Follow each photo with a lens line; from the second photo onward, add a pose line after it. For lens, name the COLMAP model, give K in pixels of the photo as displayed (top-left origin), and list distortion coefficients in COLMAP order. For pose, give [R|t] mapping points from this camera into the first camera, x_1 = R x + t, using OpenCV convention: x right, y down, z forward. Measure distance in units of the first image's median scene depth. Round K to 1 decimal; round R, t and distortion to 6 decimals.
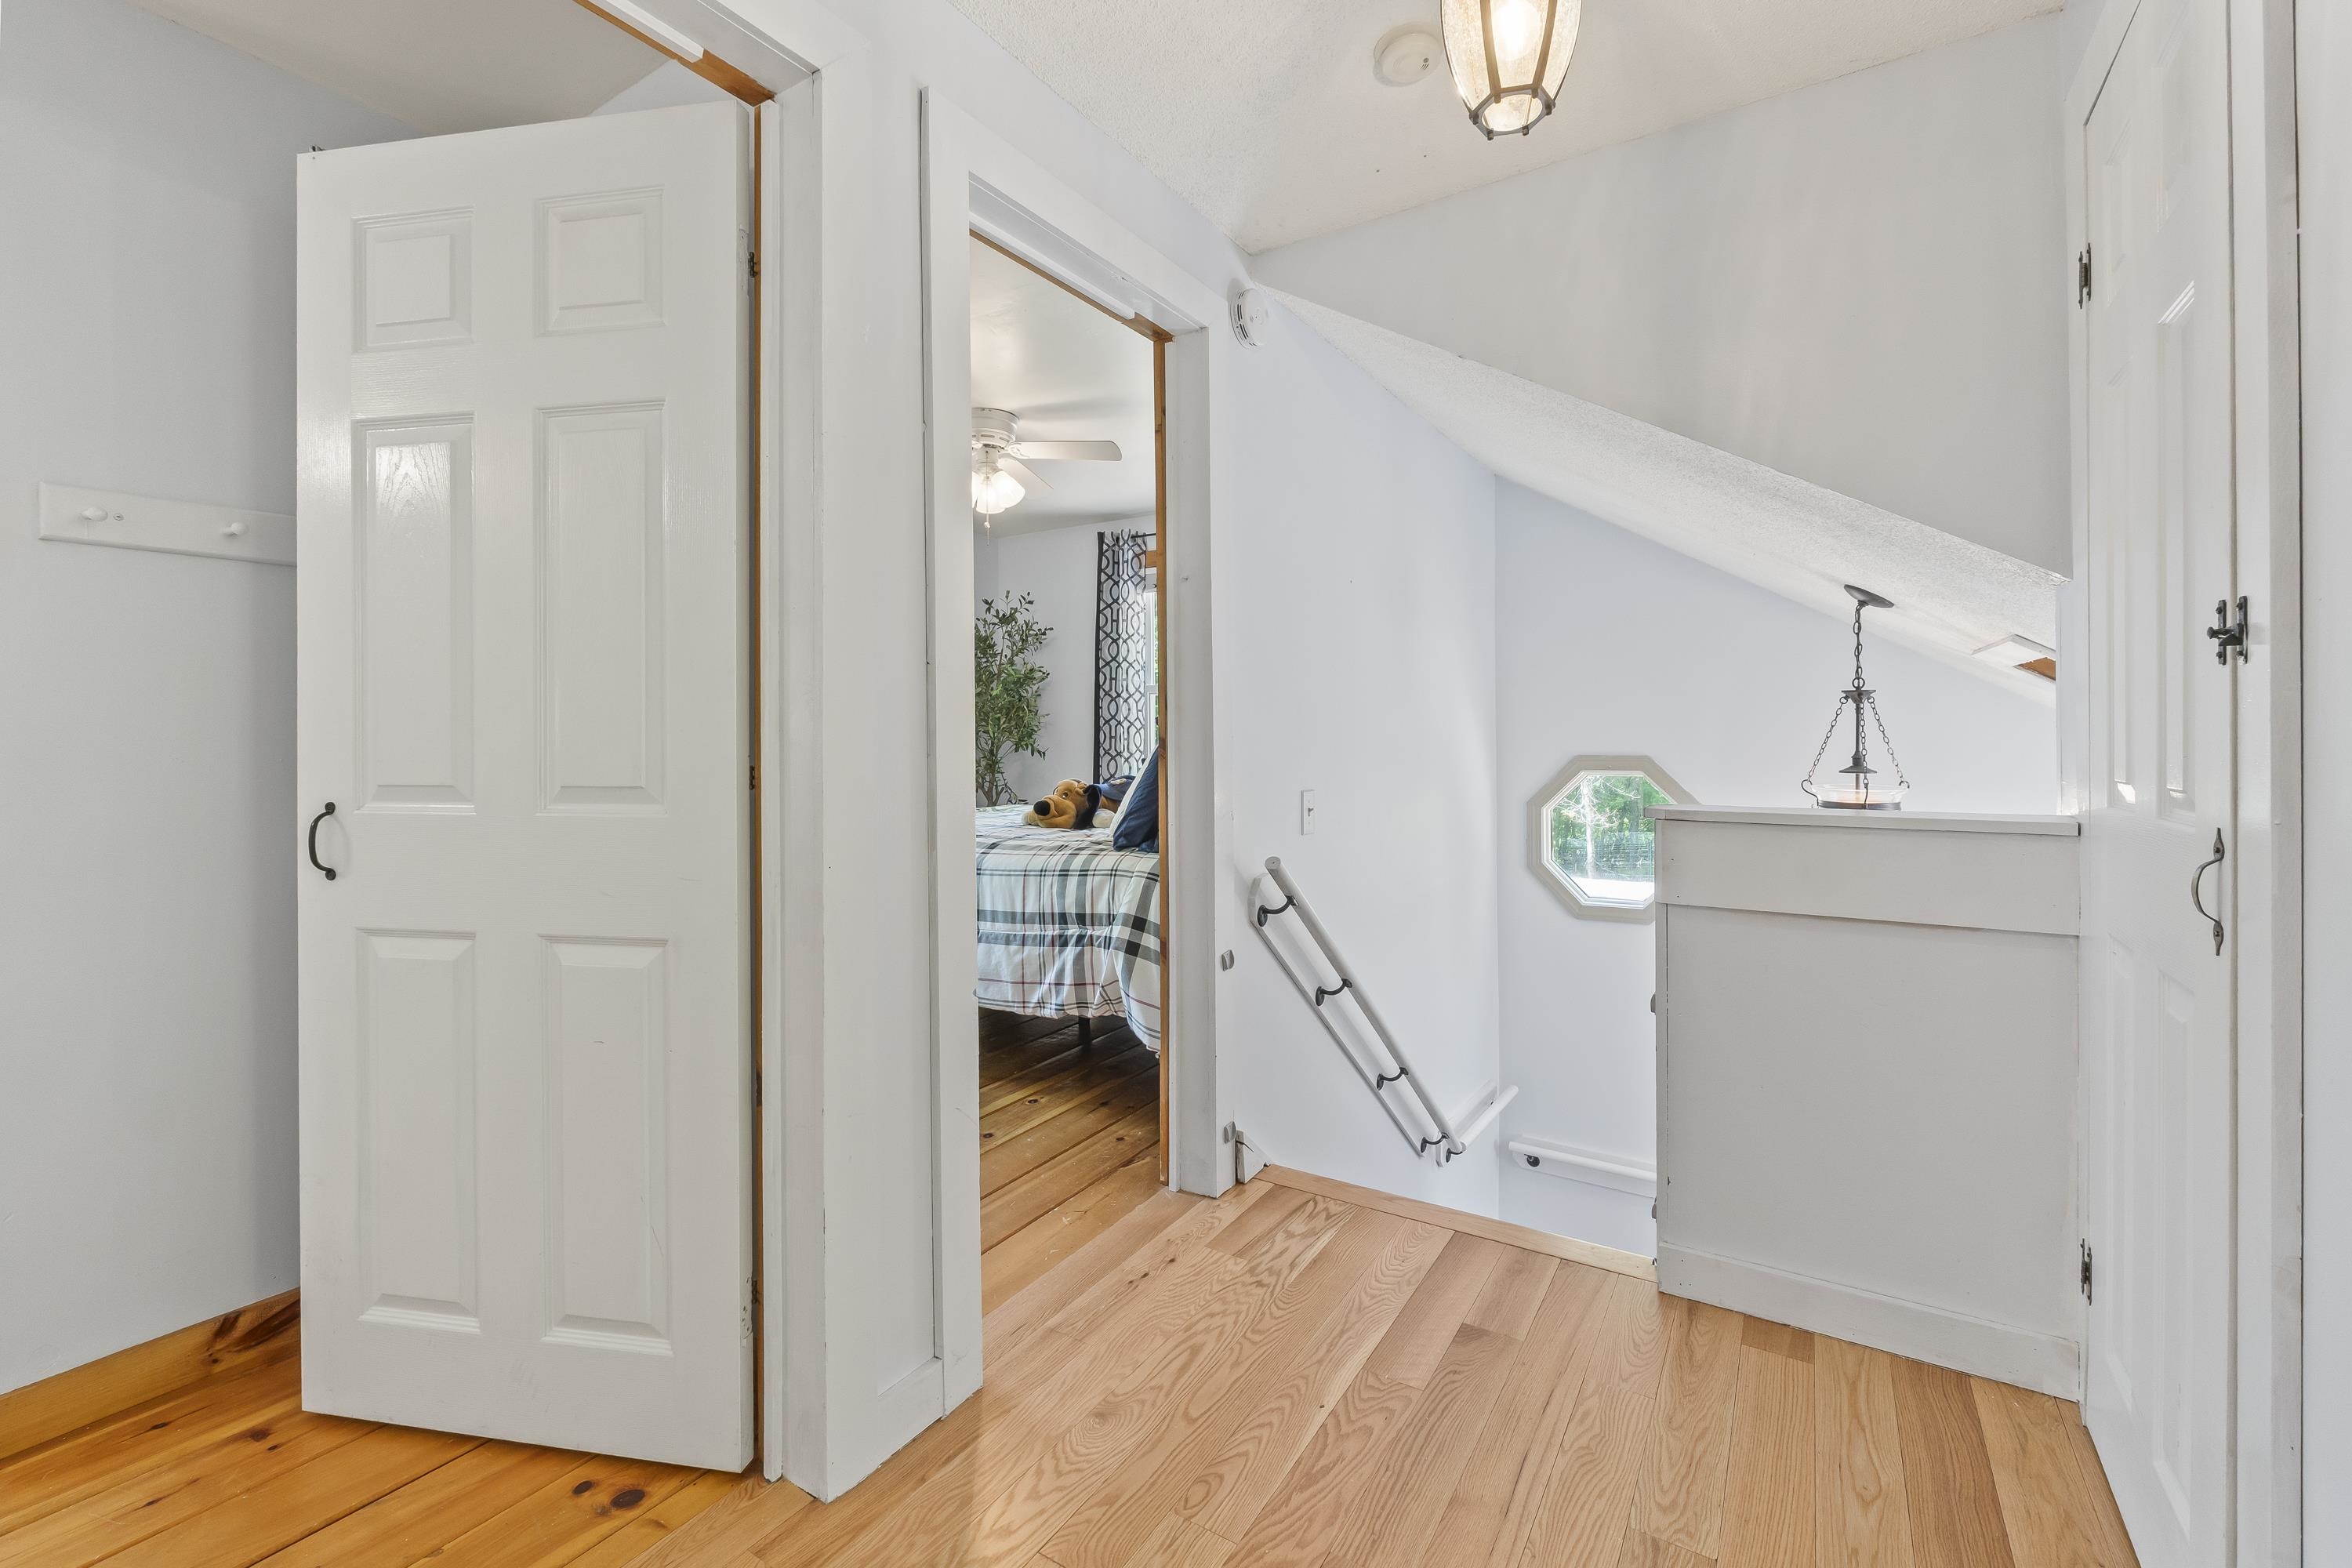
lens RADIAL K [[987.5, 0, 1176.9], [0, 987.5, 739.3], [0, 0, 1]] dist [-0.004309, -0.000350]
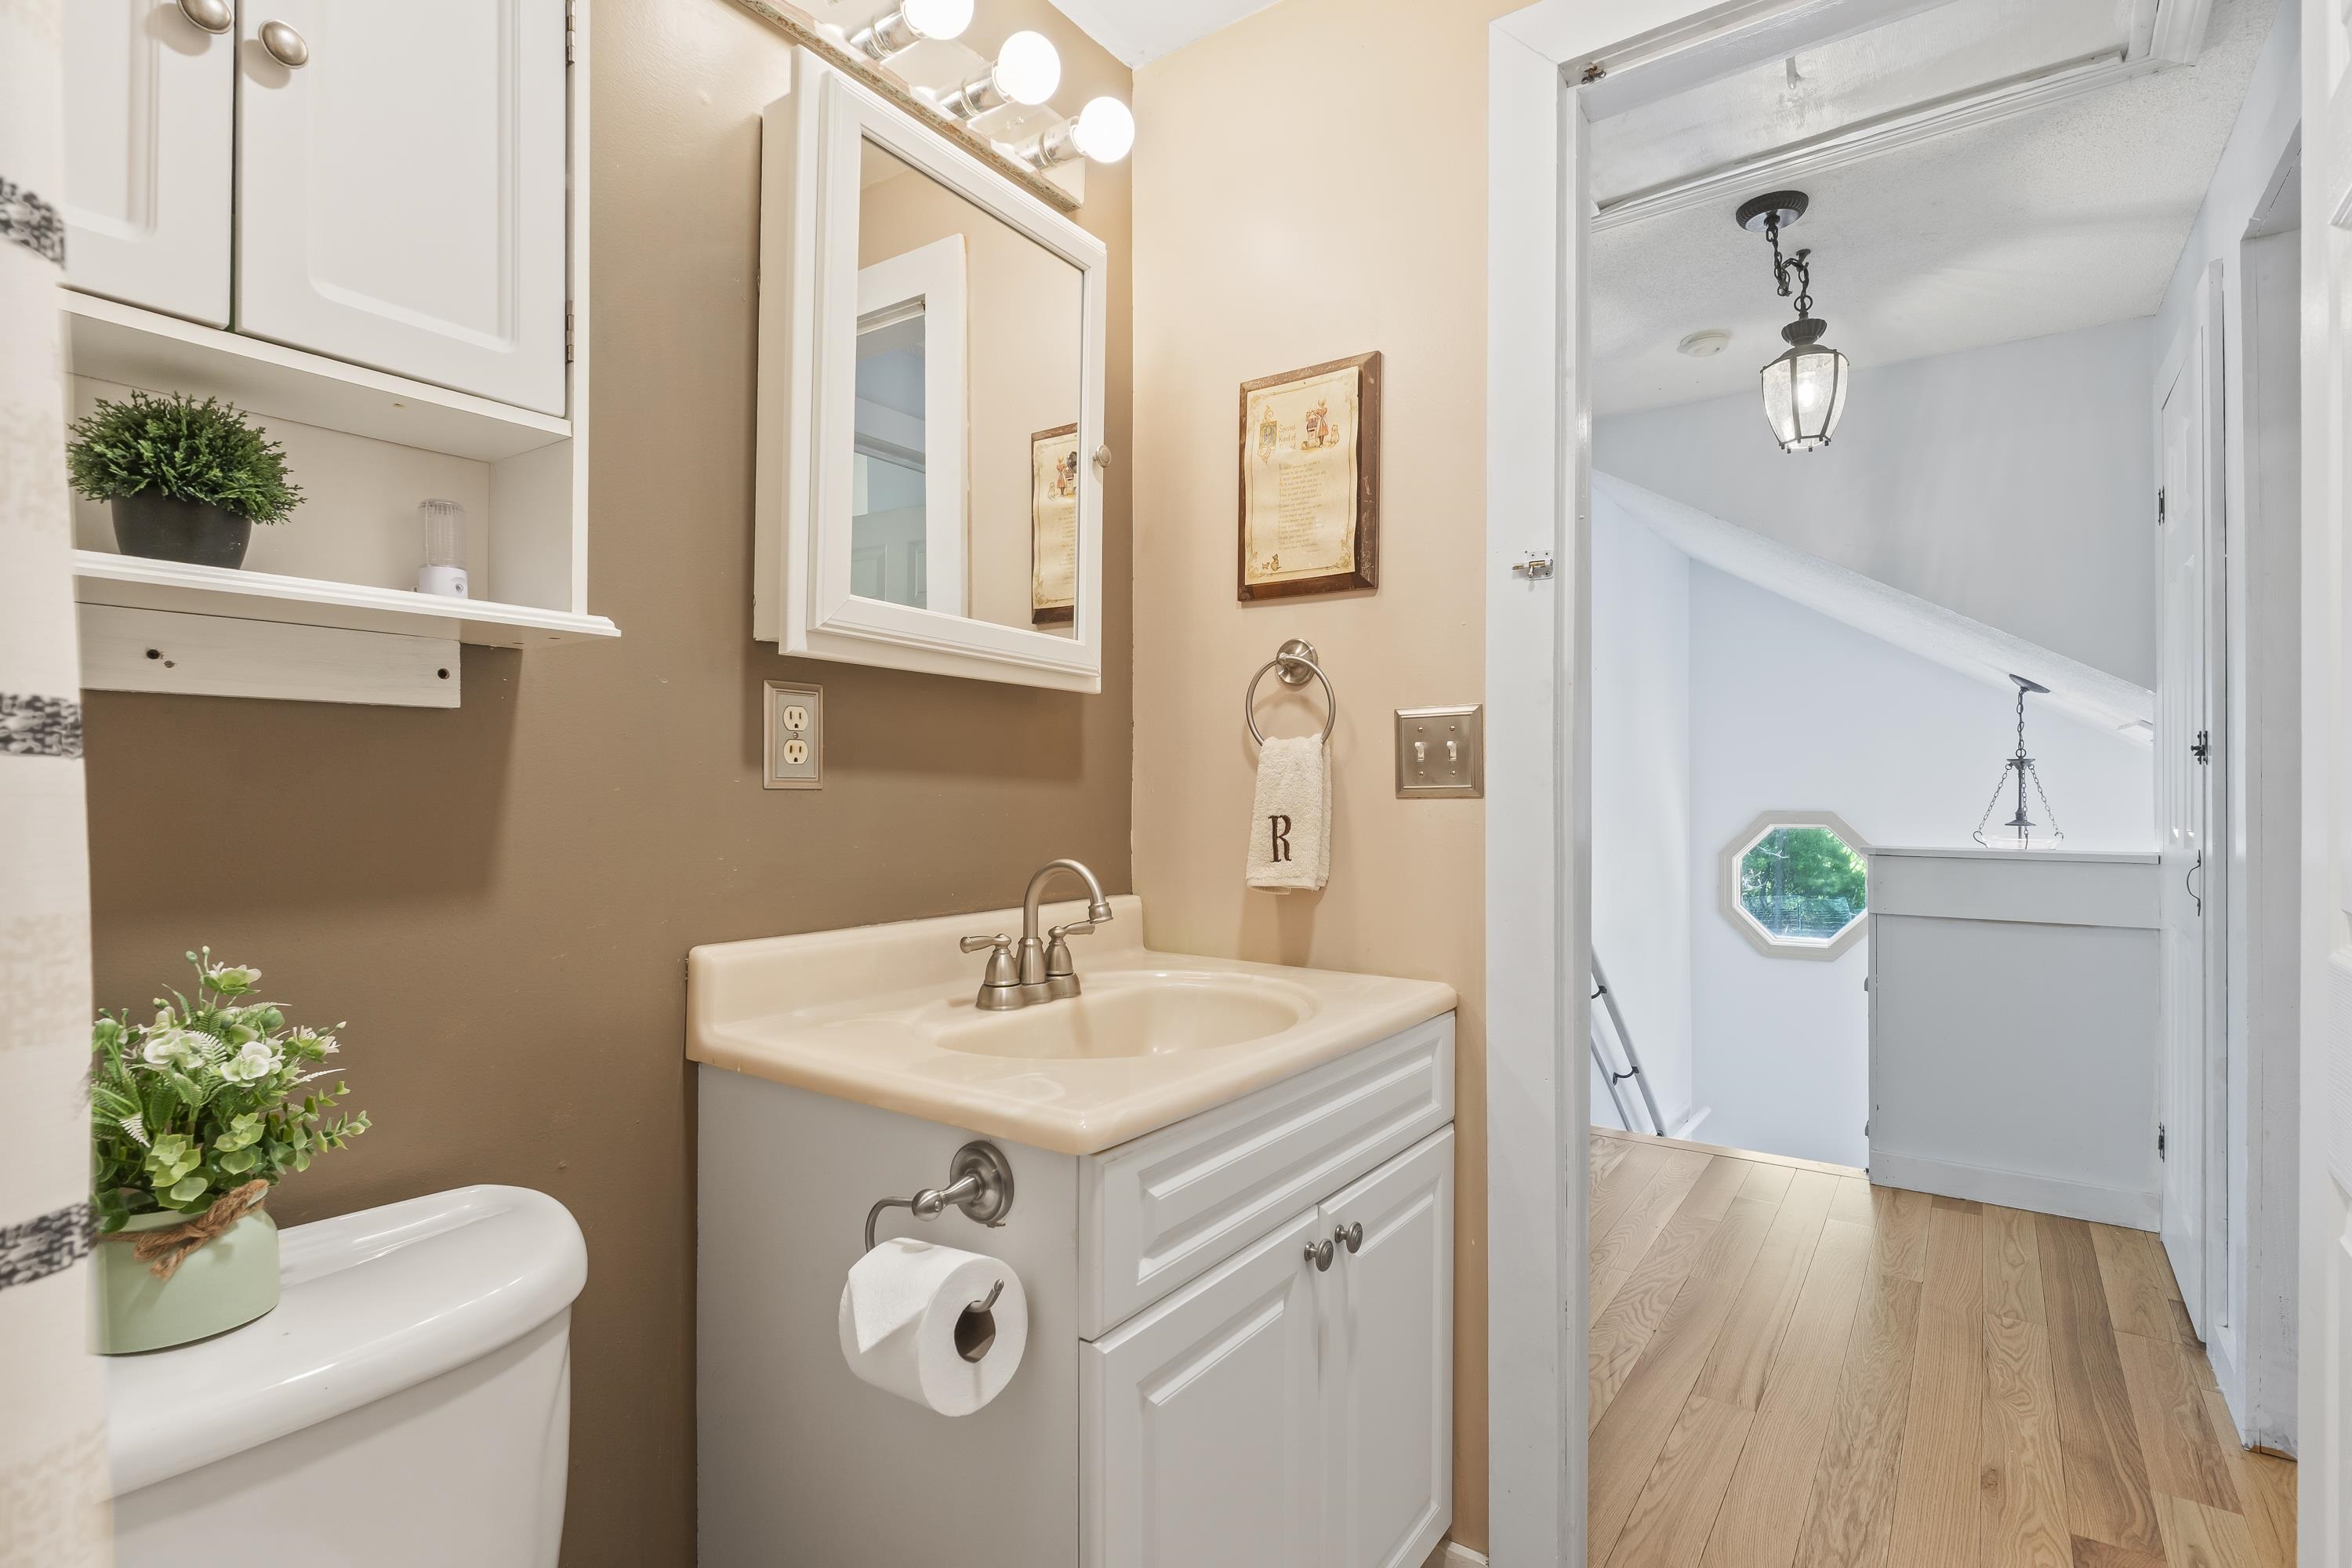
lens RADIAL K [[1148.0, 0, 1176.3], [0, 1148.0, 782.9], [0, 0, 1]] dist [-0.003314, 0.000309]
pose [[0.999103, 0.005606, -0.041964, -0.232456], [-0.005826, 0.999970, -0.005107, -0.004566], [0.041934, 0.005347, 0.999106, -0.364642]]
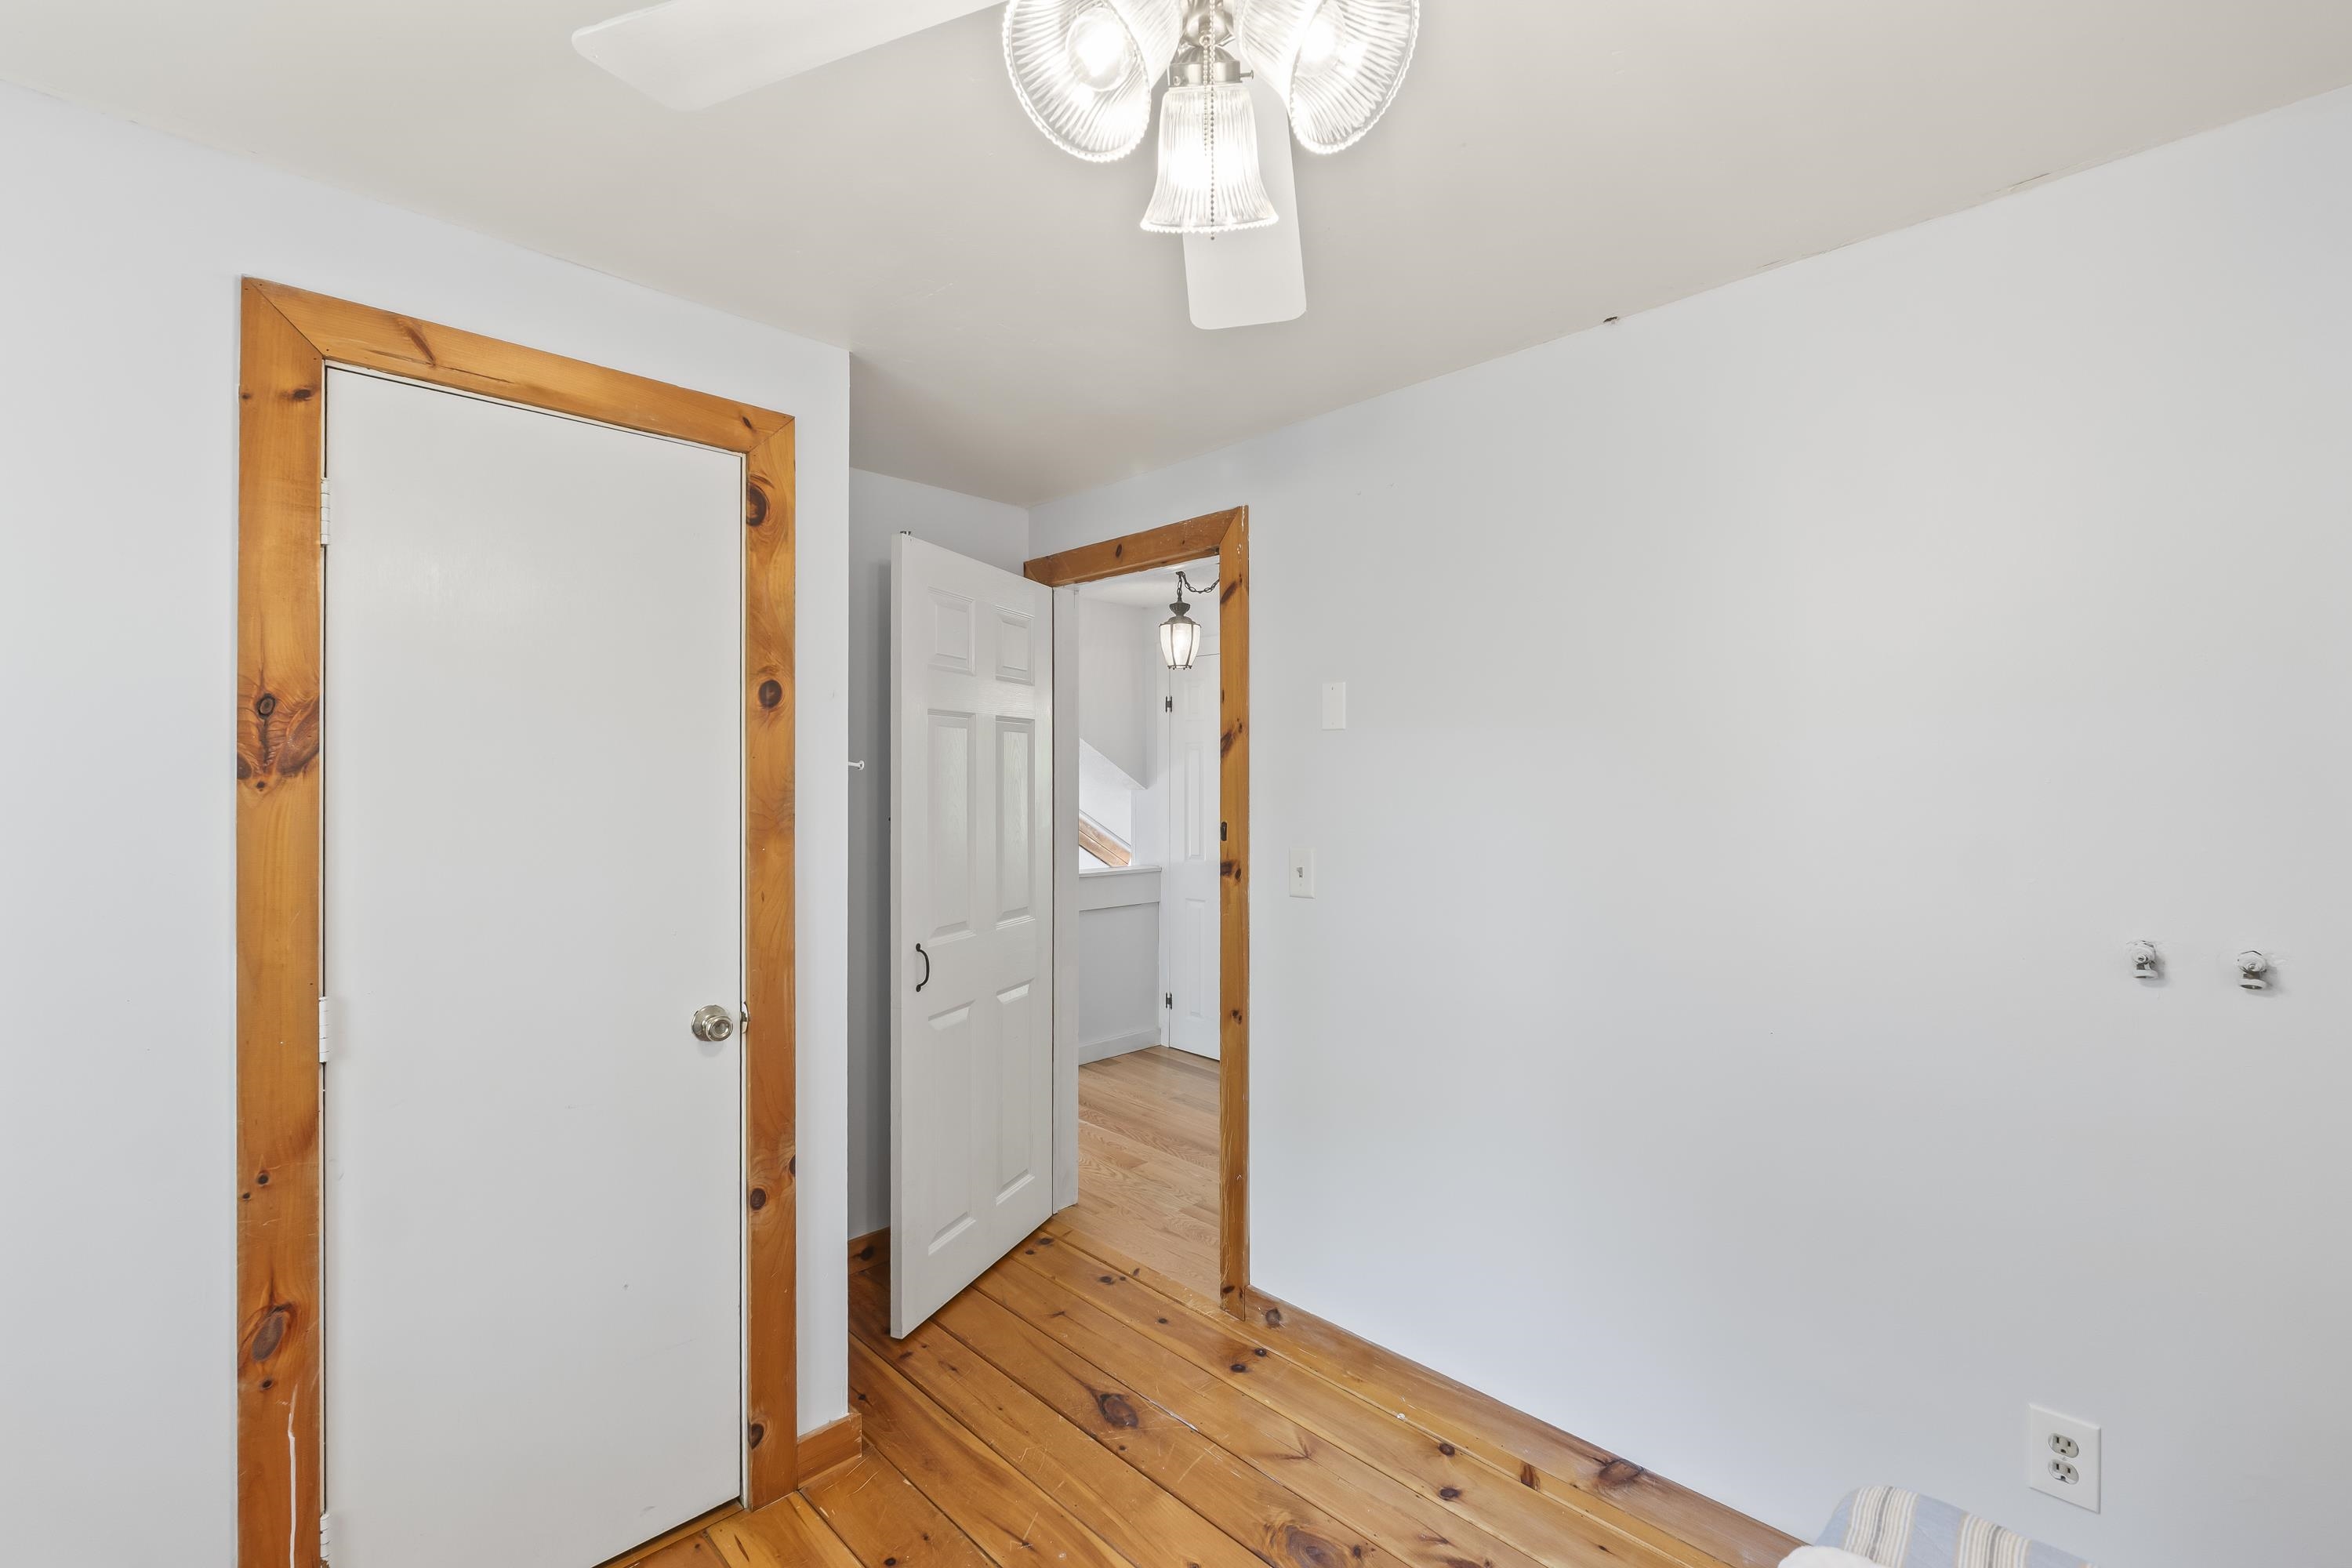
lens RADIAL K [[987.5, 0, 1171.3], [0, 987.5, 783.6], [0, 0, 1]] dist [-0.004309, -0.000350]
pose [[0.218208, 0.003630, 0.975895, -0.984653], [-0.003696, 0.999989, -0.002893, -0.081538], [-0.975895, -0.002975, 0.218219, 0.103108]]
